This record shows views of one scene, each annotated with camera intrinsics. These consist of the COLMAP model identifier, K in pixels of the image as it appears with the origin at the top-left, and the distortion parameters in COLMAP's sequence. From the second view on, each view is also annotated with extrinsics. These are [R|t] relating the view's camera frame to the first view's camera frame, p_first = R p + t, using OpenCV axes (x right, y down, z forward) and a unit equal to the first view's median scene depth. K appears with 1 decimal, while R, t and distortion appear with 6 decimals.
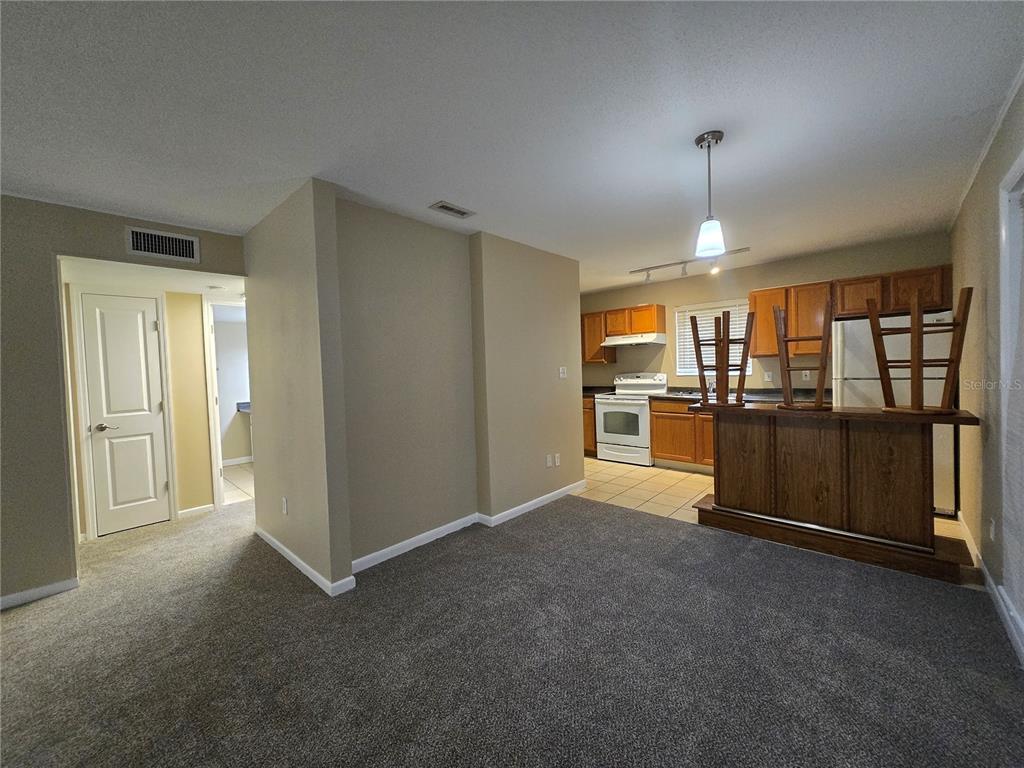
lens RADIAL K [[399.5, 0, 512.9], [0, 399.5, 378.4], [0, 0, 1]] dist [0.001751, -0.000295]
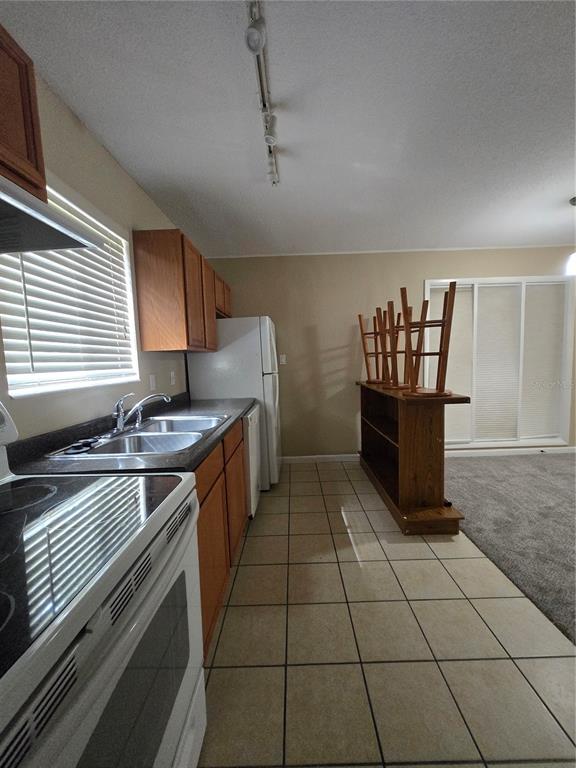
lens RADIAL K [[299.6, 0, 293.6], [0, 299.6, 384.6], [0, 0, 1]] dist [0.001751, -0.000295]
pose [[-0.682872, -0.008062, 0.730494, 0.203317], [0.074077, 0.994021, 0.080218, -0.026893], [-0.726773, 0.108891, -0.678192, 1.405412]]
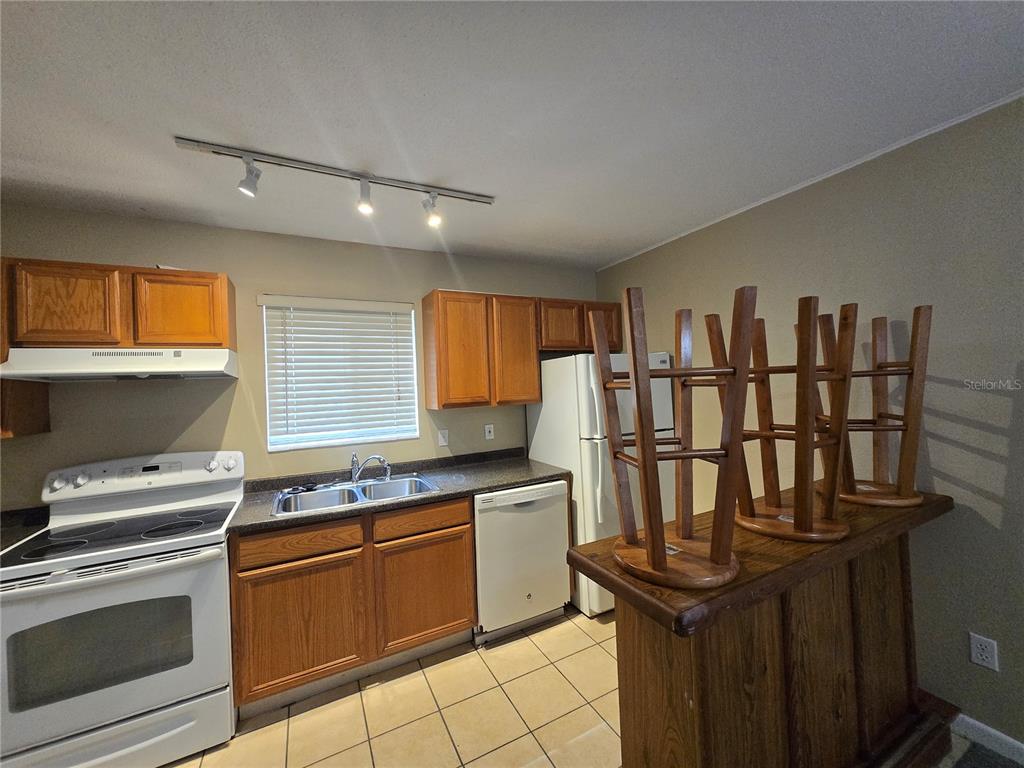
lens RADIAL K [[399.5, 0, 512.9], [0, 399.5, 378.4], [0, 0, 1]] dist [0.001751, -0.000295]
pose [[0.336518, 0.031672, 0.941144, 0.125841], [0.055707, 0.997014, -0.053471, -0.068159], [-0.940028, 0.070423, 0.333749, 0.846746]]
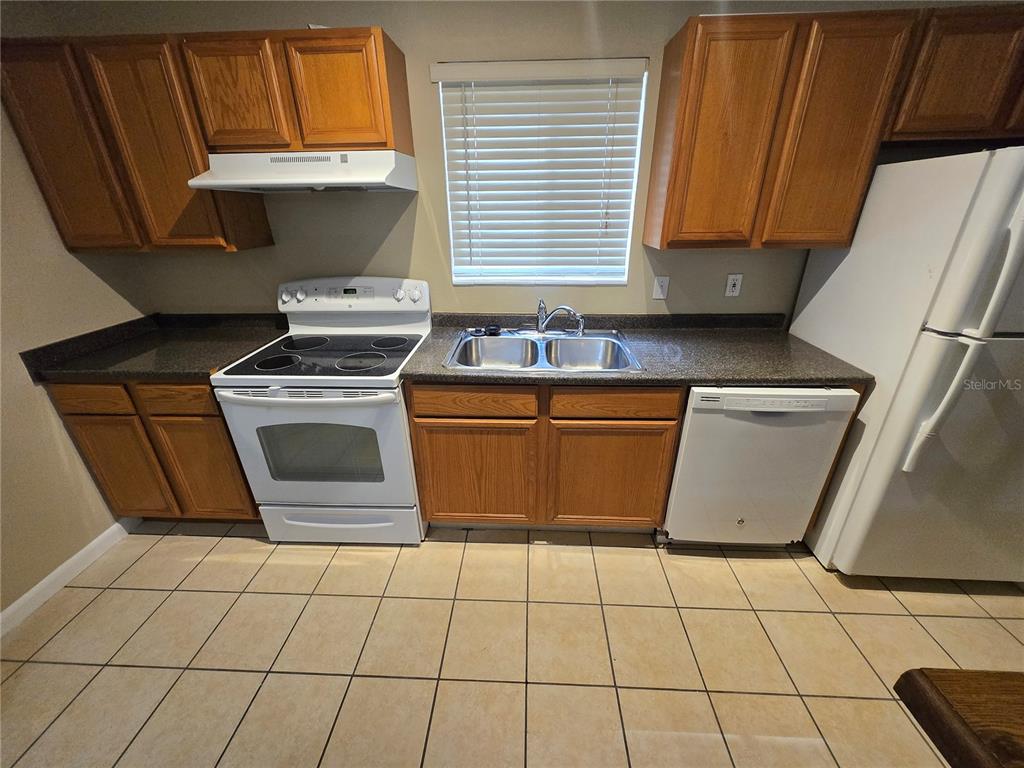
lens RADIAL K [[399.5, 0, 512.9], [0, 399.5, 378.4], [0, 0, 1]] dist [0.001751, -0.000295]
pose [[0.761399, -0.241530, 0.601610, 0.284801], [0.005175, 0.930239, 0.366917, -0.088737], [-0.648263, -0.276257, 0.709533, 0.939861]]
